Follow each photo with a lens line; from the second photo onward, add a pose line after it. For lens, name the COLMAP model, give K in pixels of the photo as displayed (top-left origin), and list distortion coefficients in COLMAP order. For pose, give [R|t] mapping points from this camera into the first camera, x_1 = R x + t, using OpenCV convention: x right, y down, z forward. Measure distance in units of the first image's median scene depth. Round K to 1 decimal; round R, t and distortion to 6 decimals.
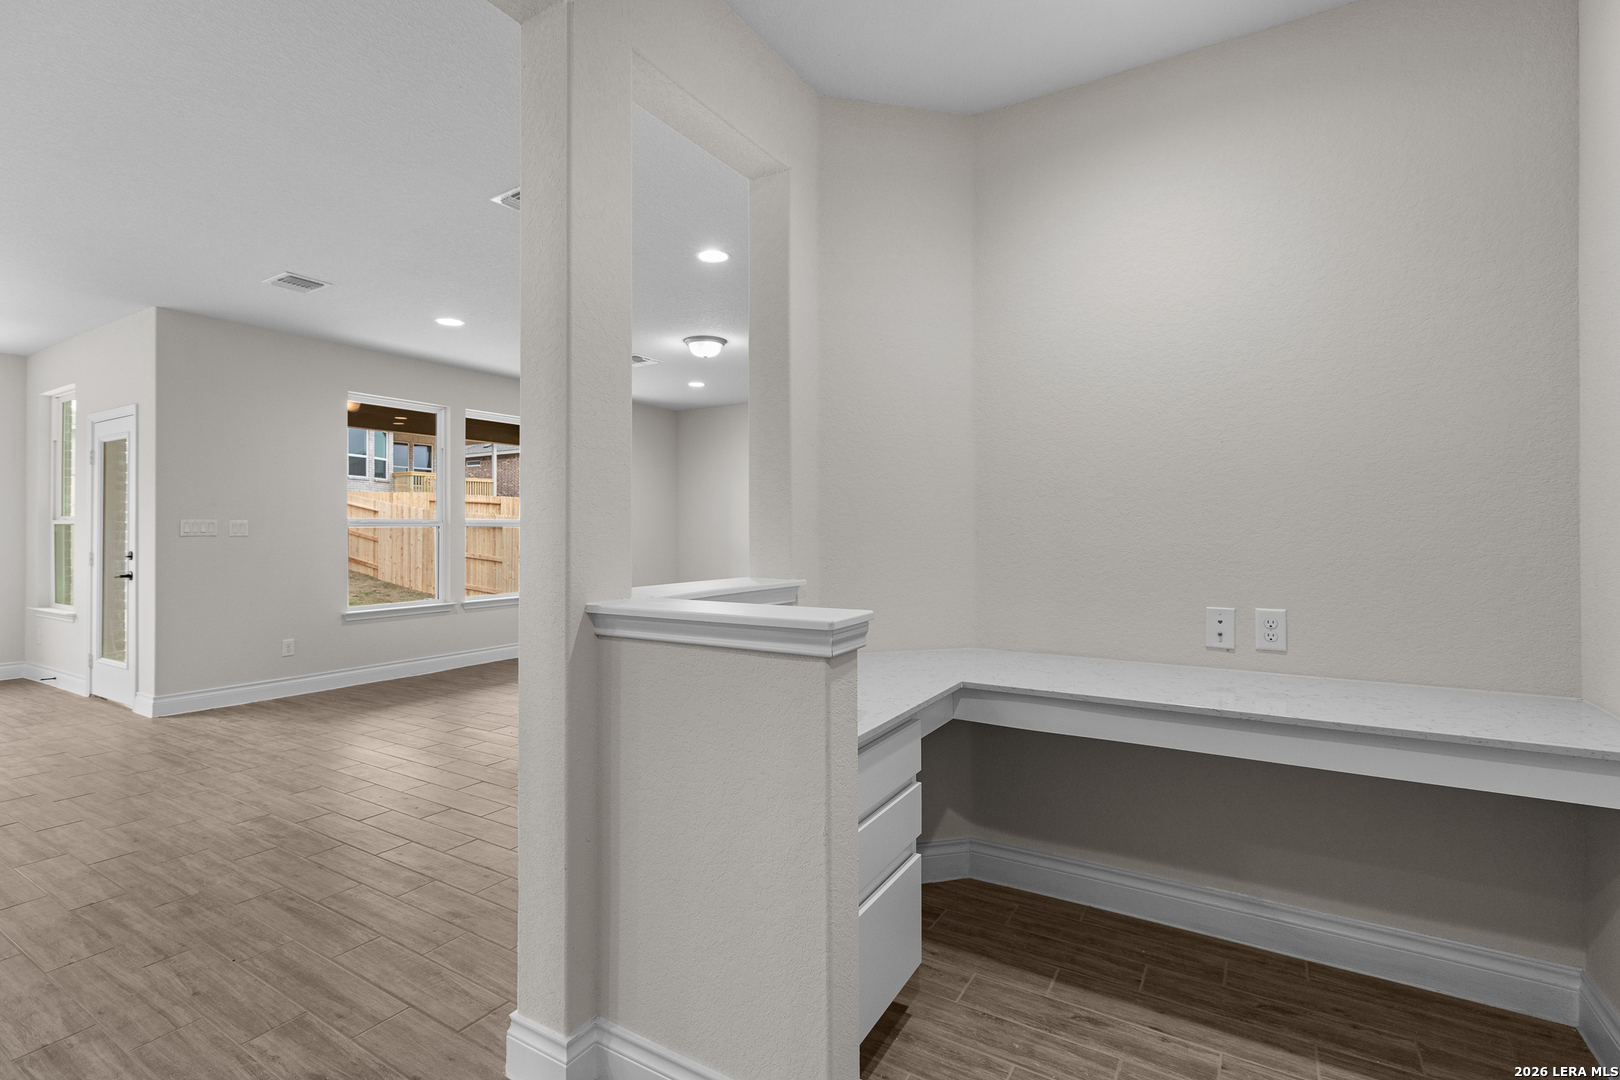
lens RADIAL K [[740.9, 0, 810.1], [0, 740.9, 529.9], [0, 0, 1]] dist [0.001668, -0.001058]
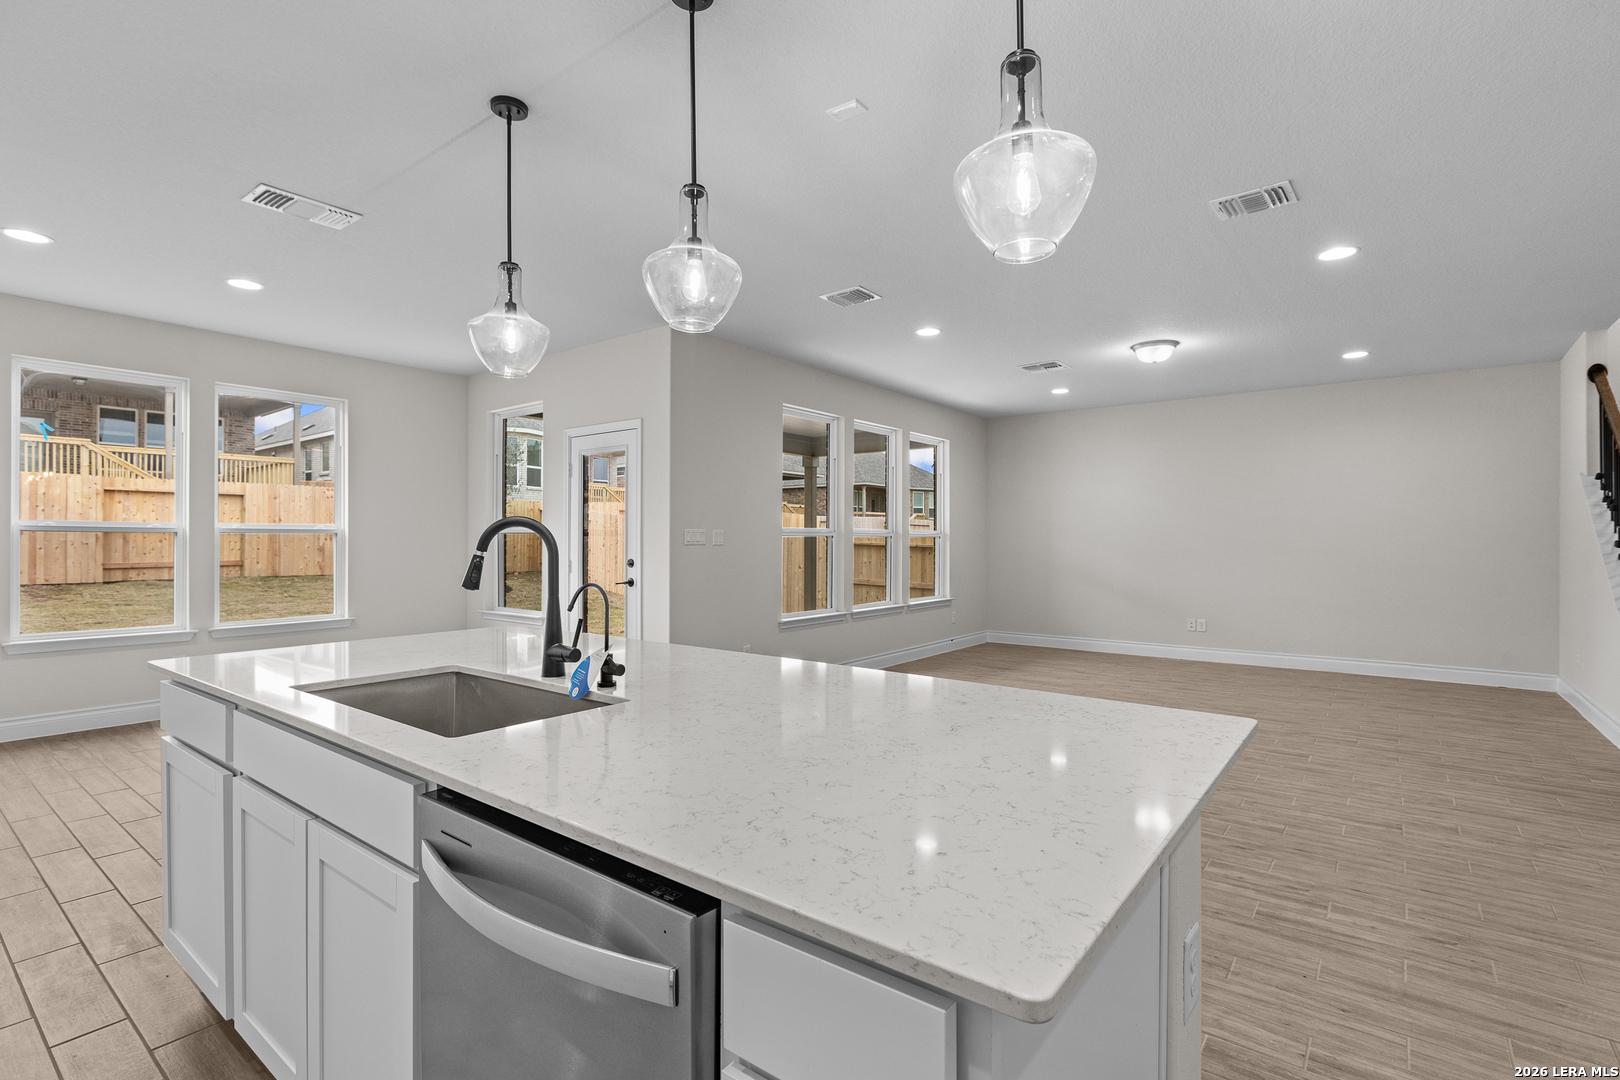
lens RADIAL K [[750.3, 0, 803.7], [0, 750.3, 548.9], [0, 0, 1]] dist [-0.002159, -0.000385]
pose [[0.993327, 0.005969, -0.115173, -0.482282], [-0.004569, 0.999912, 0.012417, -0.000073], [0.115237, -0.011808, 0.993268, -0.023359]]
